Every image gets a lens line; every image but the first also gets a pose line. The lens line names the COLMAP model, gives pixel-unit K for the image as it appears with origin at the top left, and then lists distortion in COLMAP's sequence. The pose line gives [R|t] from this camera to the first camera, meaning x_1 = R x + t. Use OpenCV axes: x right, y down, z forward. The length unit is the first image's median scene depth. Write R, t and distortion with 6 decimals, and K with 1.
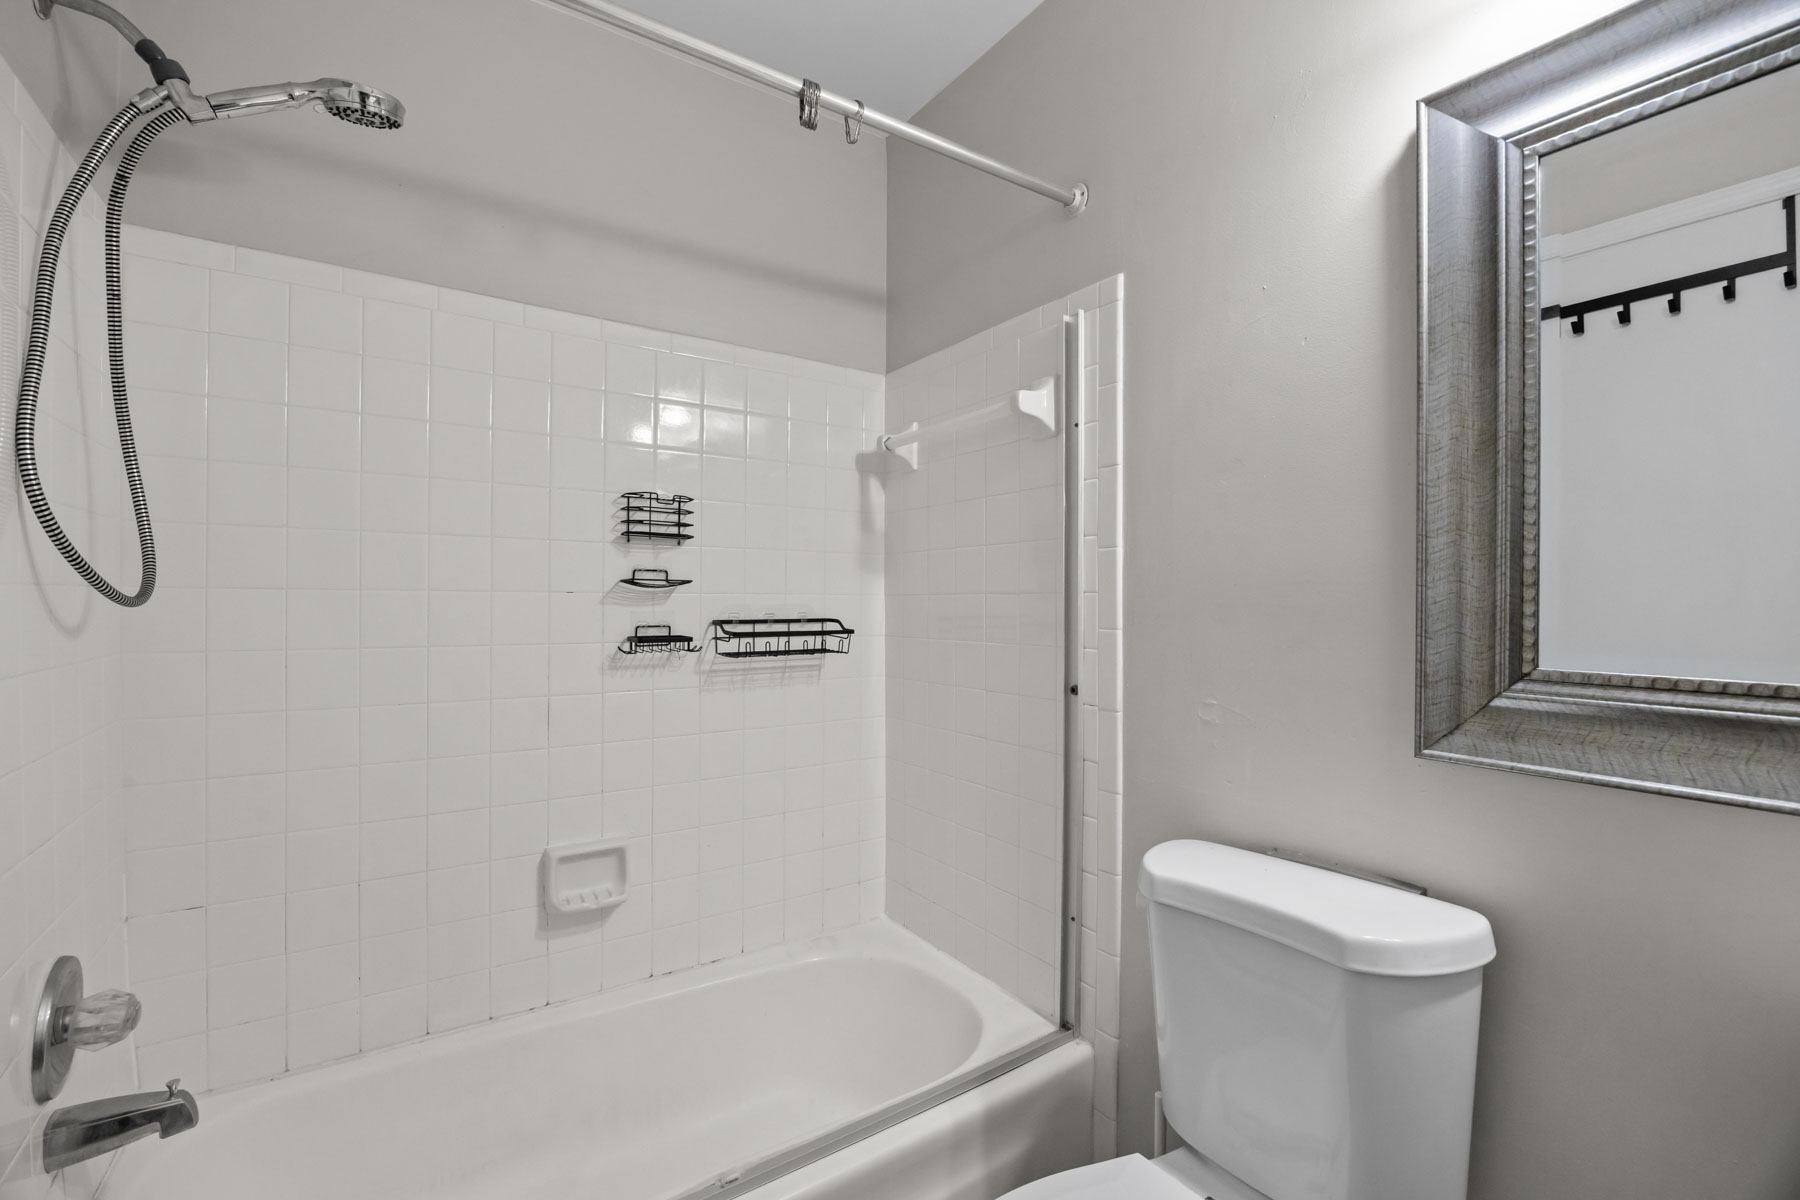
lens RADIAL K [[765.2, 0, 901.9], [0, 765.2, 605.6], [0, 0, 1]] dist [-0.018188, 0.001367]
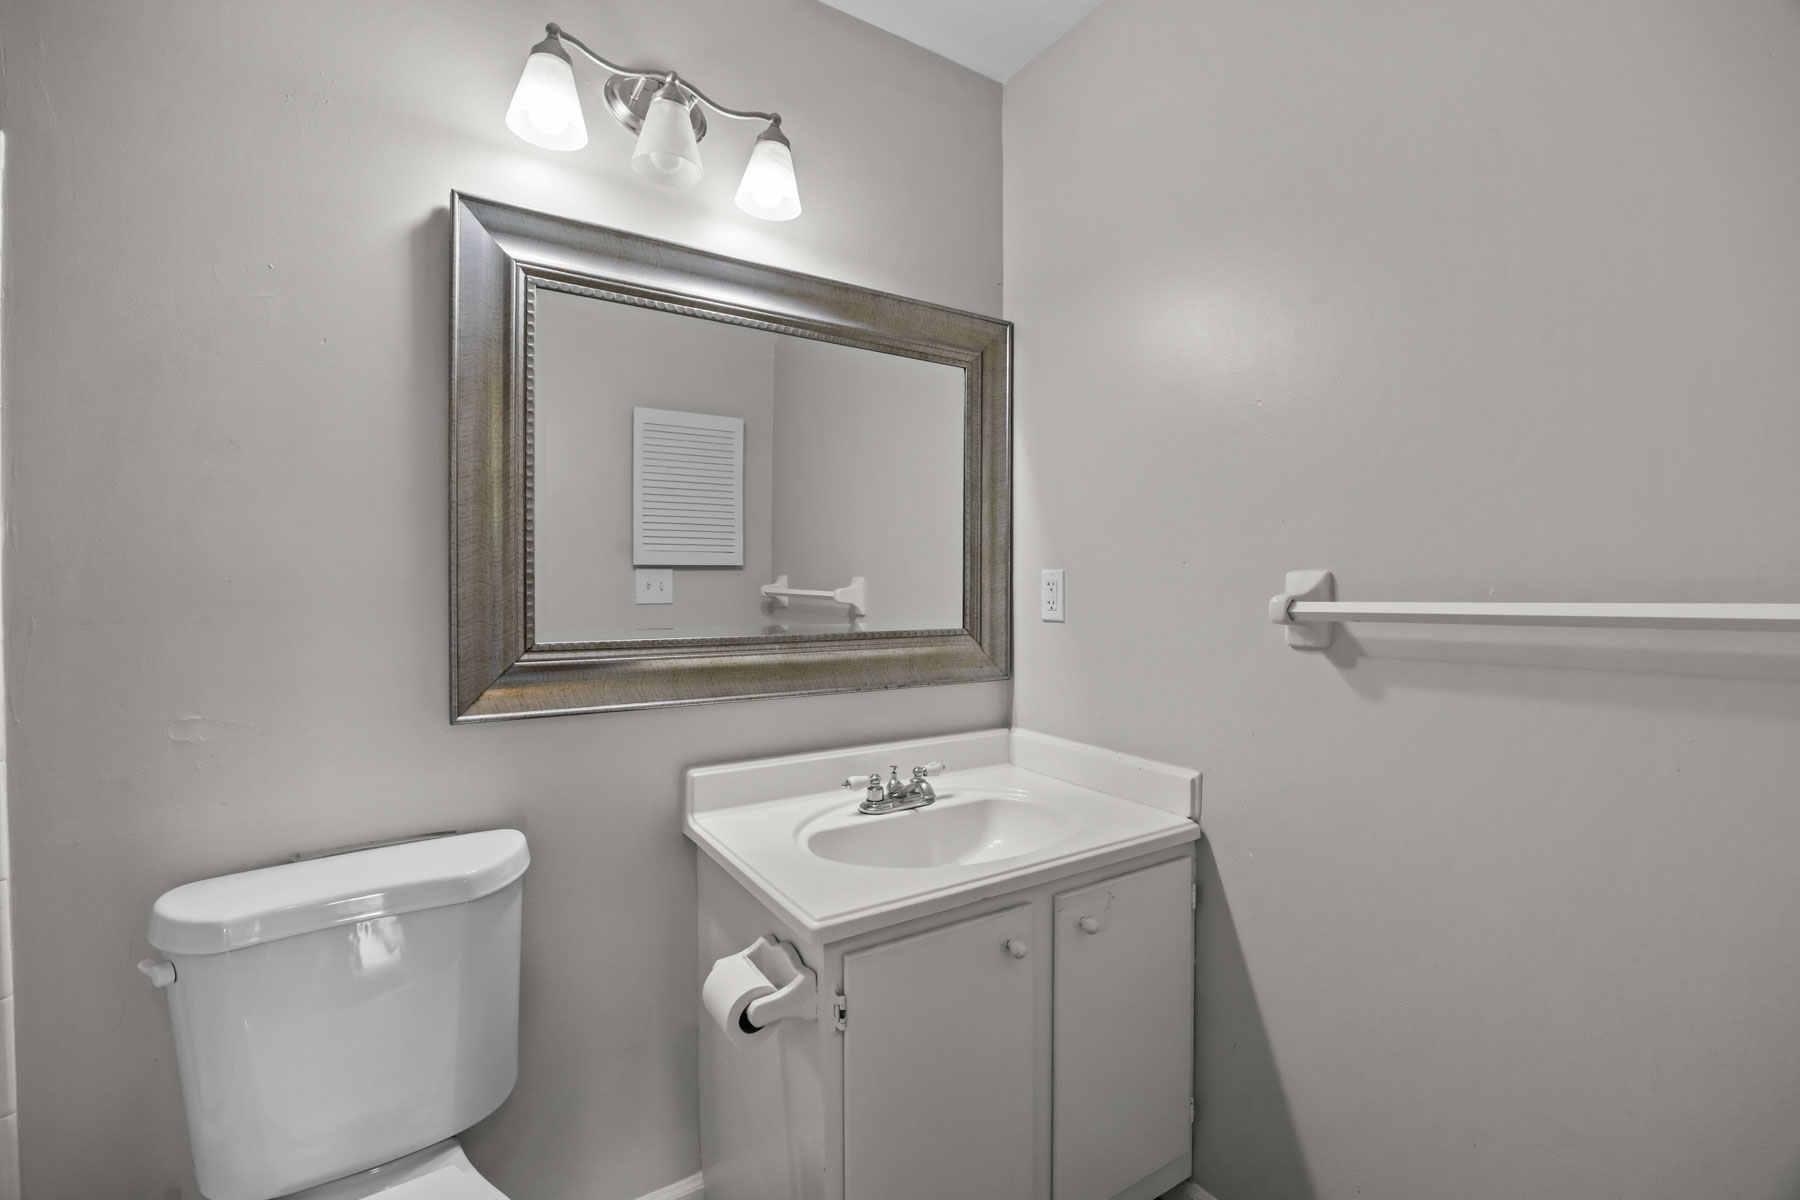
lens RADIAL K [[765.2, 0, 903.2], [0, 765.2, 591.4], [0, 0, 1]] dist [-0.018188, 0.001367]
pose [[0.026933, -0.007941, 0.999606, -0.540128], [0.009960, 0.999921, 0.007676, -0.017779], [-0.999588, 0.009749, 0.027010, 0.242422]]
